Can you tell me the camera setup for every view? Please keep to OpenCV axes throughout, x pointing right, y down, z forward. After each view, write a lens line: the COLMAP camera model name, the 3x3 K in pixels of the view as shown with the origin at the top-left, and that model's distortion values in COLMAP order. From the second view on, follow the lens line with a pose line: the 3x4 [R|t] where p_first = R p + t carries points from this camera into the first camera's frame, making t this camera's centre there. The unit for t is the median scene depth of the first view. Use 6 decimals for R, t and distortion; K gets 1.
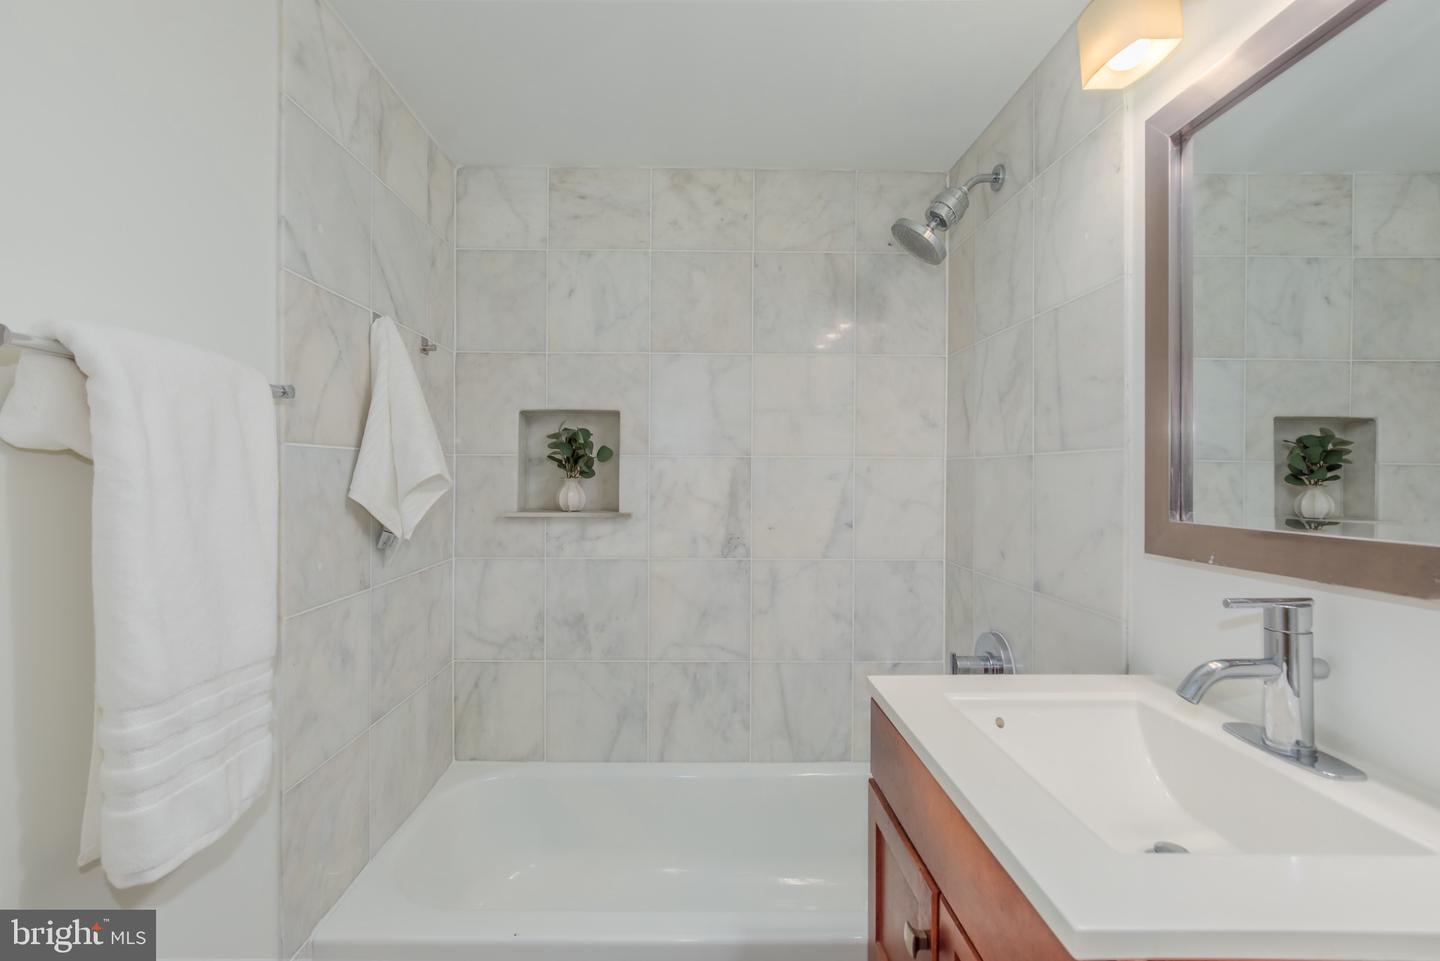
lens RADIAL K [[654.3, 0, 710.7], [0, 654.3, 466.7], [0, 0, 1]] dist [-0.015401, 0.000864]
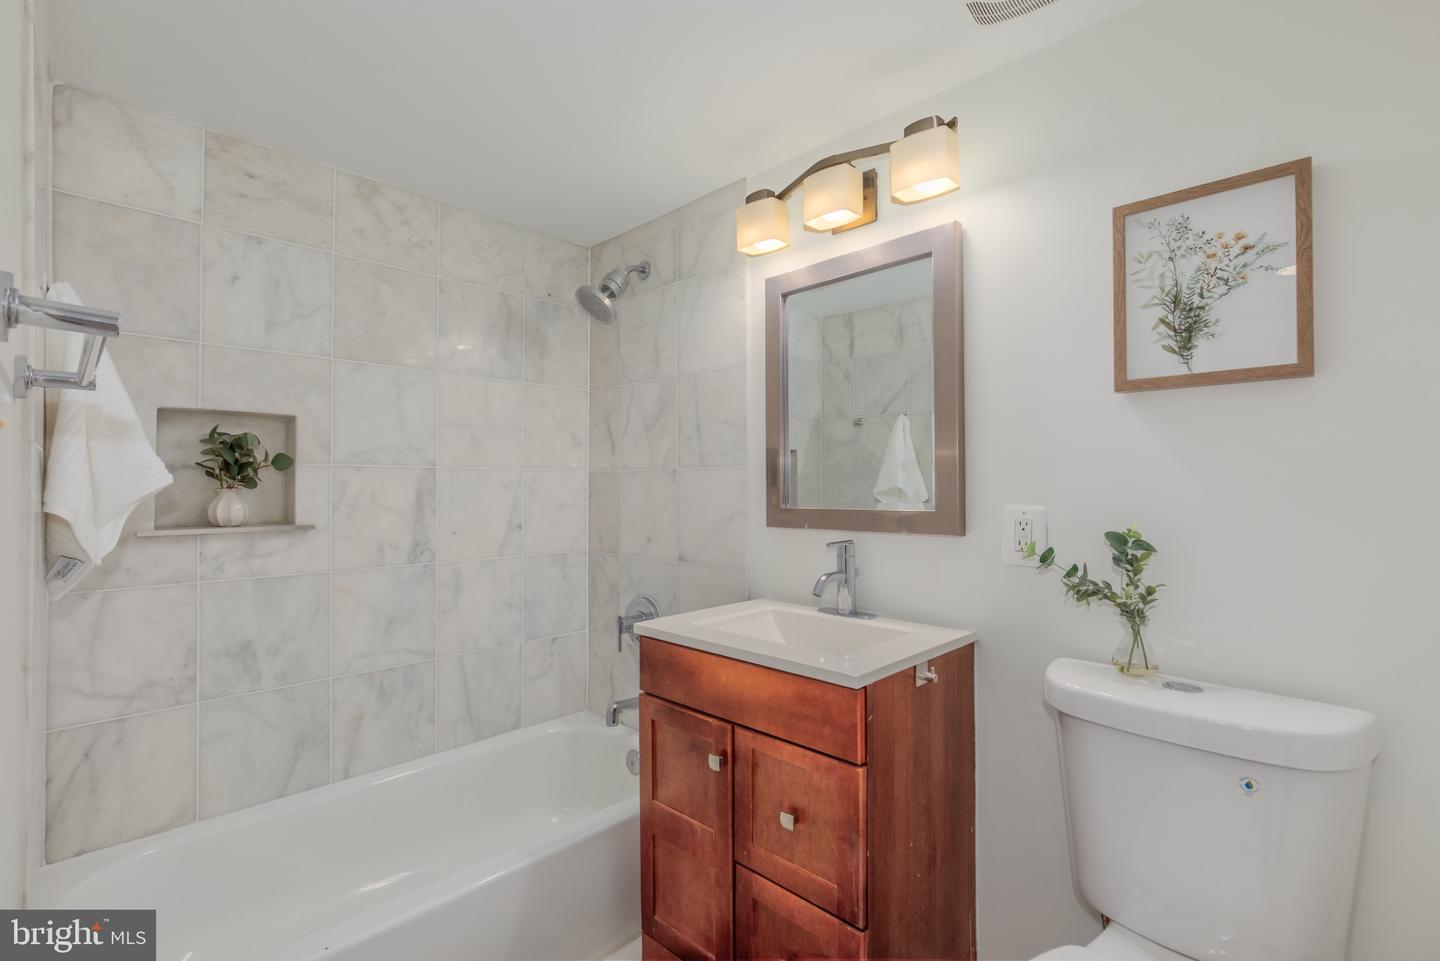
lens RADIAL K [[654.3, 0, 710.7], [0, 654.3, 466.7], [0, 0, 1]] dist [-0.015401, 0.000864]
pose [[0.705964, 0.015419, 0.708080, -0.381608], [-0.002421, 0.999810, -0.019357, 0.003429], [-0.708243, 0.011951, 0.705867, -0.075230]]
